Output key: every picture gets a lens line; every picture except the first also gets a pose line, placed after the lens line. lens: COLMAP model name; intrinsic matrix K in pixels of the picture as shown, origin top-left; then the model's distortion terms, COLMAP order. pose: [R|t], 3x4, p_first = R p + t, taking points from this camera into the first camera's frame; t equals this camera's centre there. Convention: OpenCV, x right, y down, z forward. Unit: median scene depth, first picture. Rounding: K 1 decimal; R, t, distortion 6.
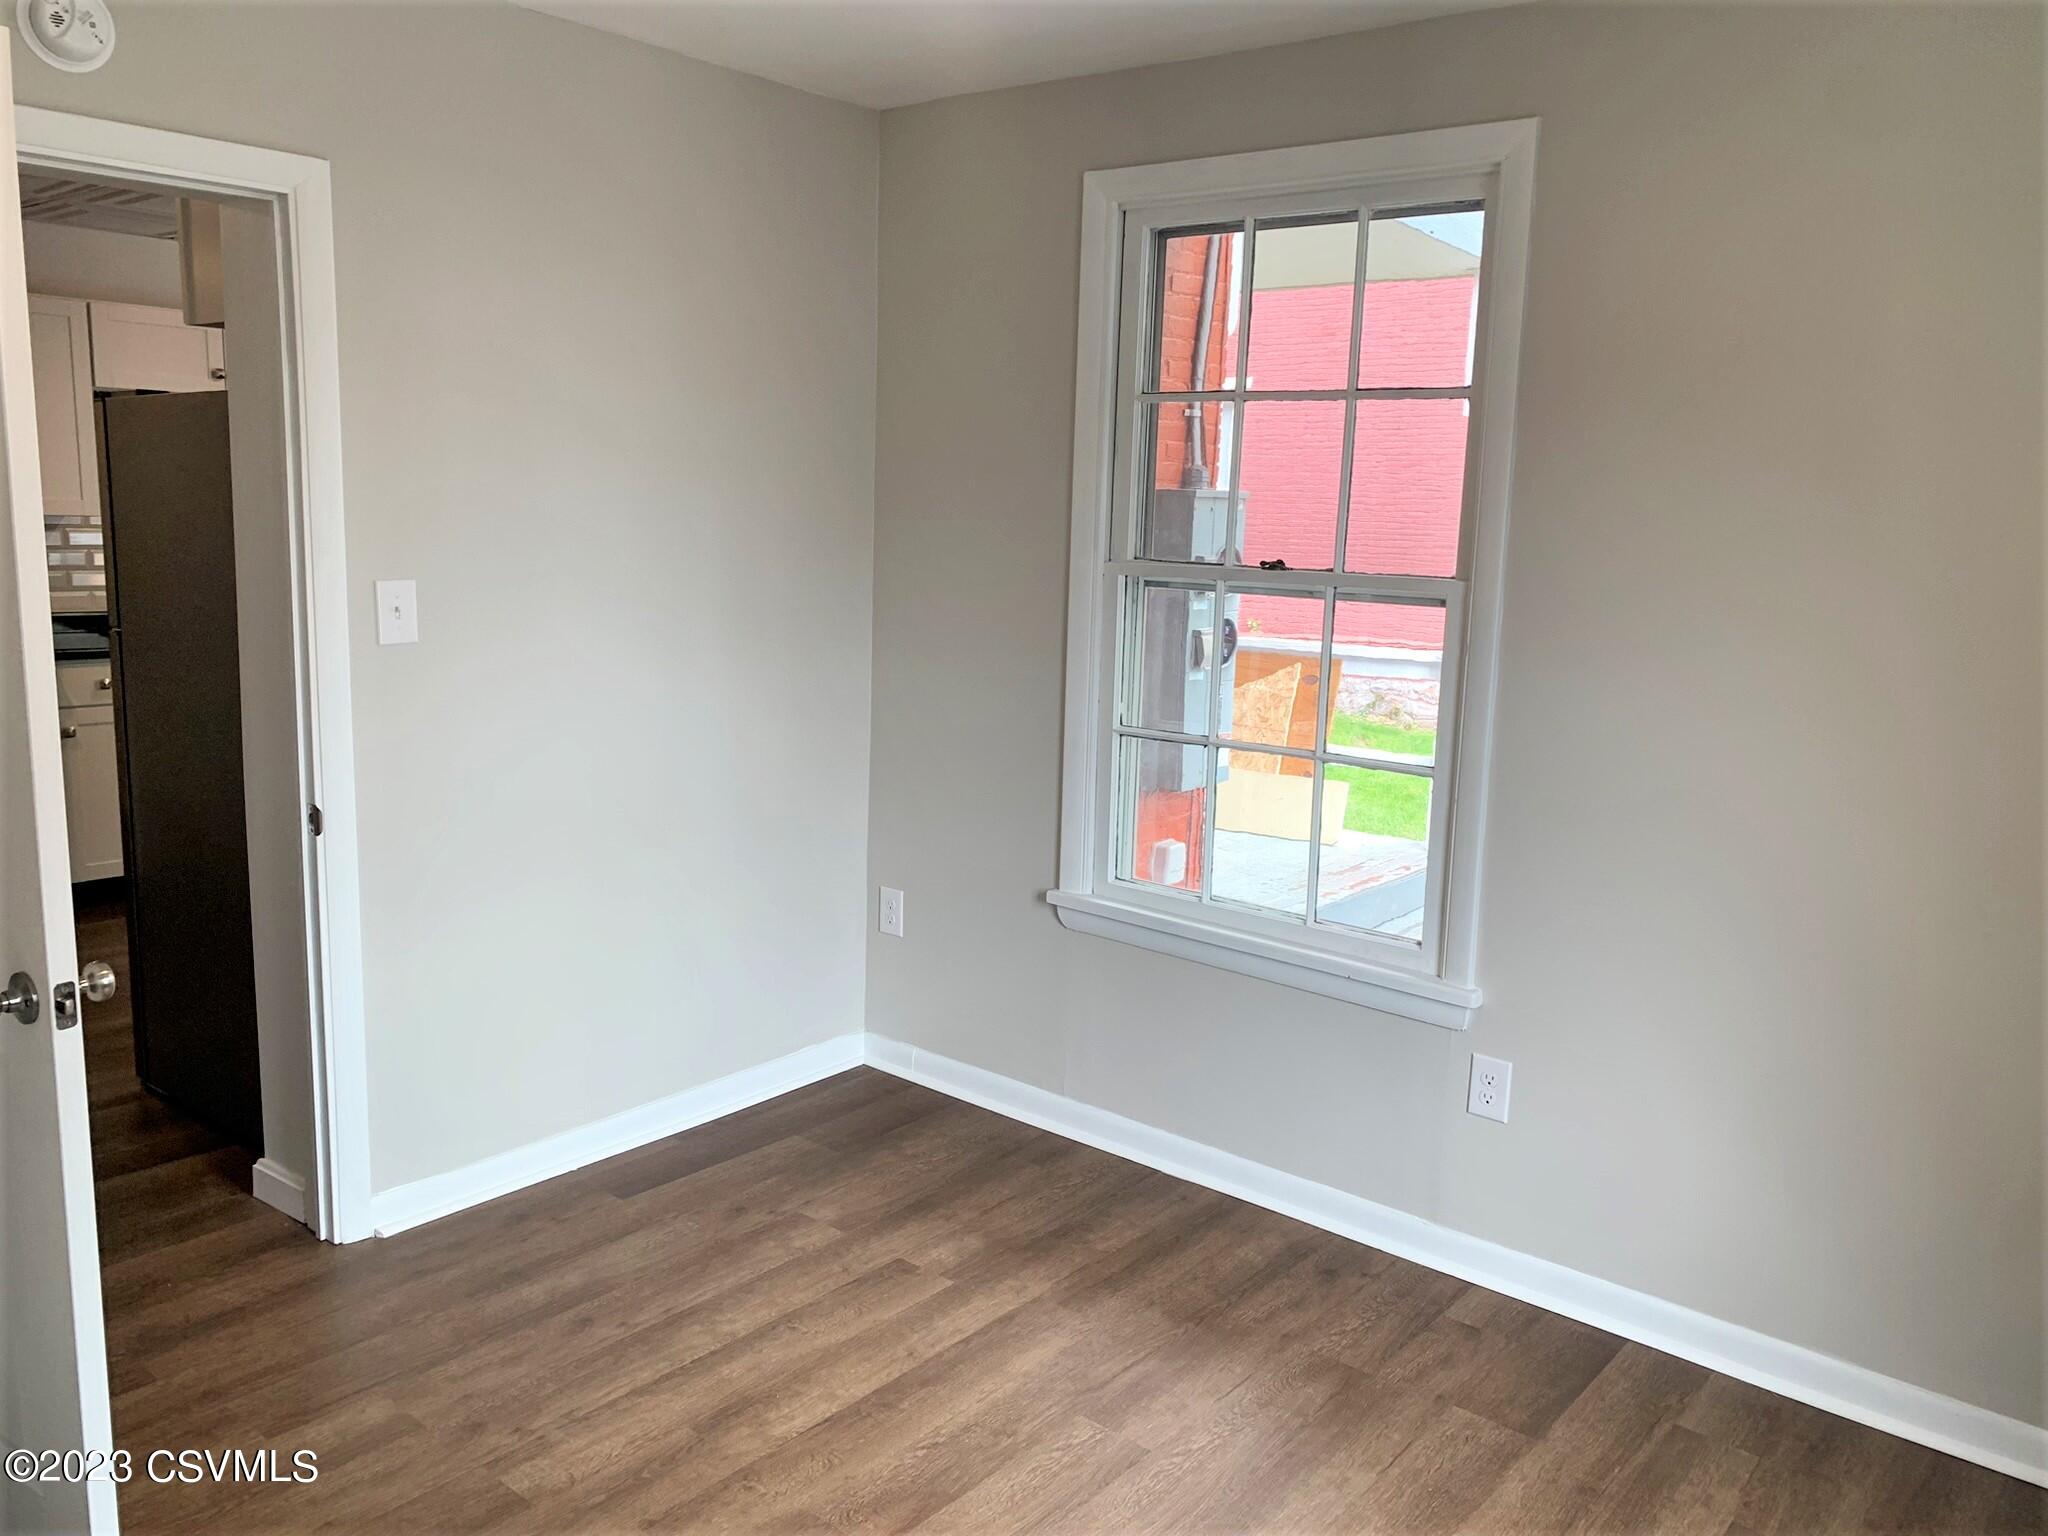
lens RADIAL K [[1567.1, 0, 1039.9], [0, 1567.1, 758.3], [0, 0, 1]] dist [0.028472, -0.023384]
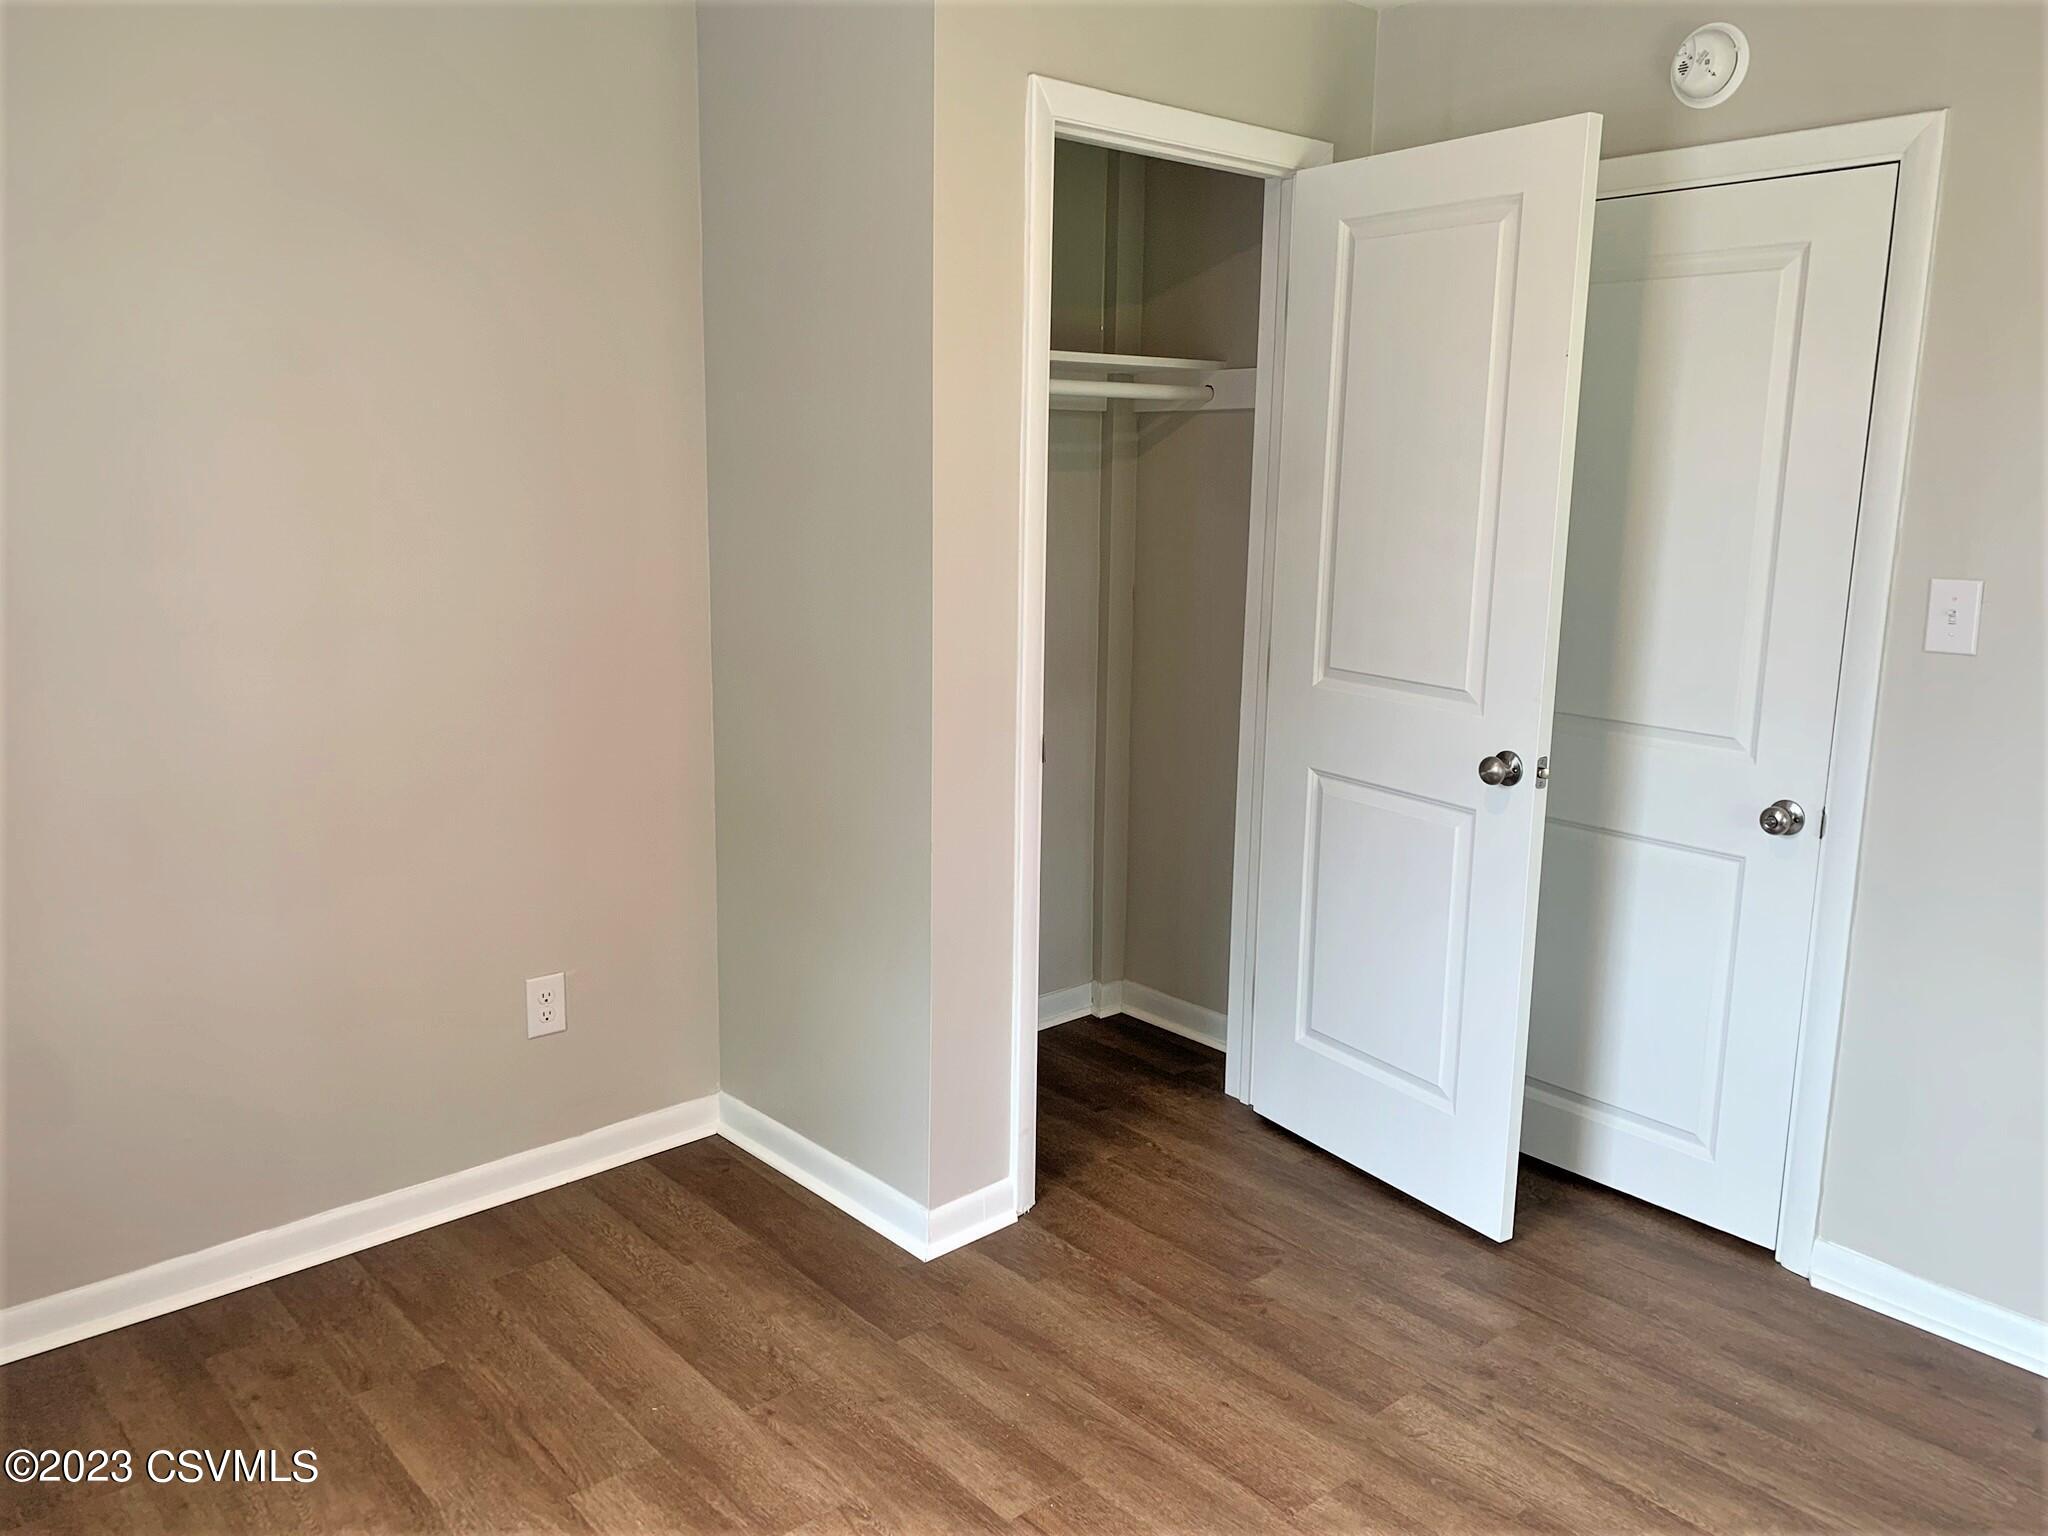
lens RADIAL K [[1567.1, 0, 1026.8], [0, 1567.1, 759.7], [0, 0, 1]] dist [0.028472, -0.023384]
pose [[-0.162314, 0.157477, -0.974092, 0.596995], [-0.179454, 0.966009, 0.186073, -0.097379], [0.970284, 0.205007, -0.128537, 0.711211]]
